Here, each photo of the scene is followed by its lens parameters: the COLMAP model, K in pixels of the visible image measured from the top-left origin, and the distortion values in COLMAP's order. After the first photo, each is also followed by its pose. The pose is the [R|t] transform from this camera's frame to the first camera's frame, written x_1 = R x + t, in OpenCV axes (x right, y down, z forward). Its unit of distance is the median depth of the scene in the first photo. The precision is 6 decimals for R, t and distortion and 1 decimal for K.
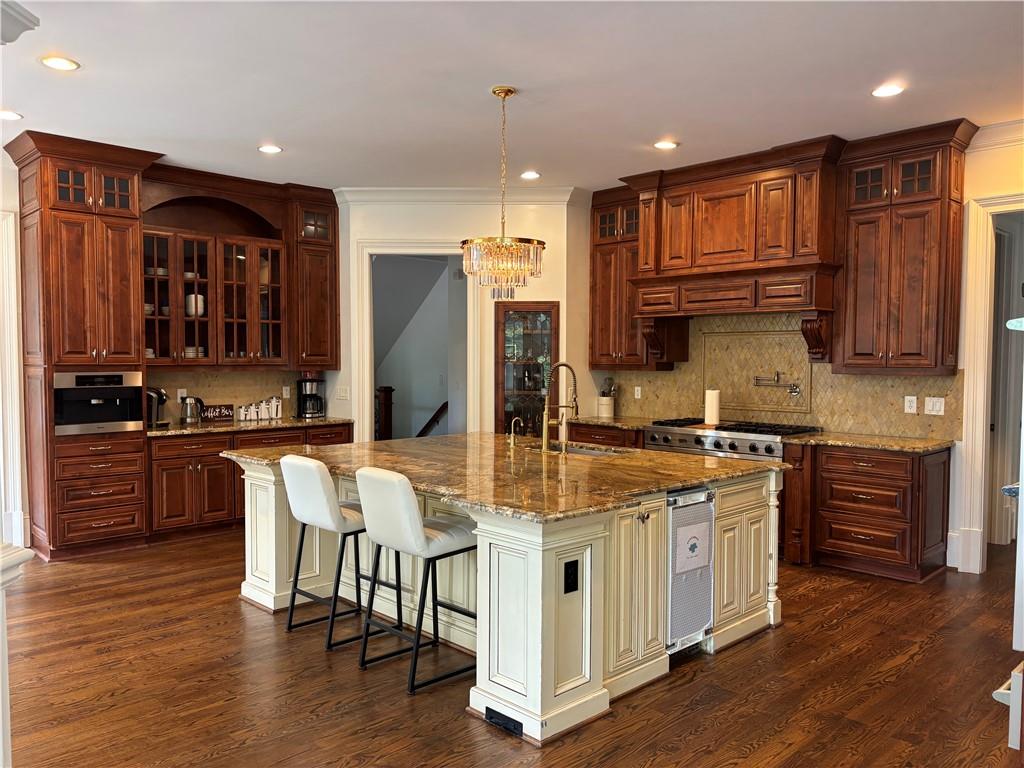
lens RADIAL K [[779.0, 0, 507.5], [0, 779.0, 393.5], [0, 0, 1]] dist [0.050993, -0.001266]
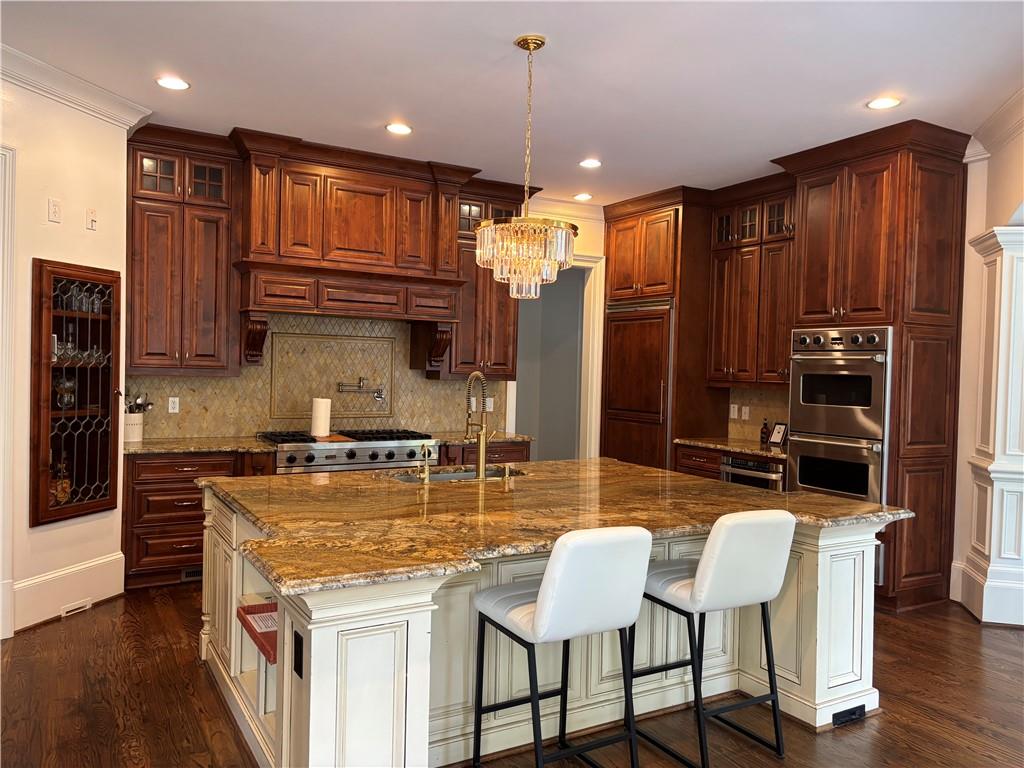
lens RADIAL K [[770.4, 0, 512.0], [0, 770.4, 384.0], [0, 0, 1]] dist [0.046394, -0.000785]
pose [[0.223446, -0.019782, 0.974515, -0.554727], [0.020956, 0.999660, 0.015488, -0.029993], [-0.974491, 0.016961, 0.223785, 0.583938]]
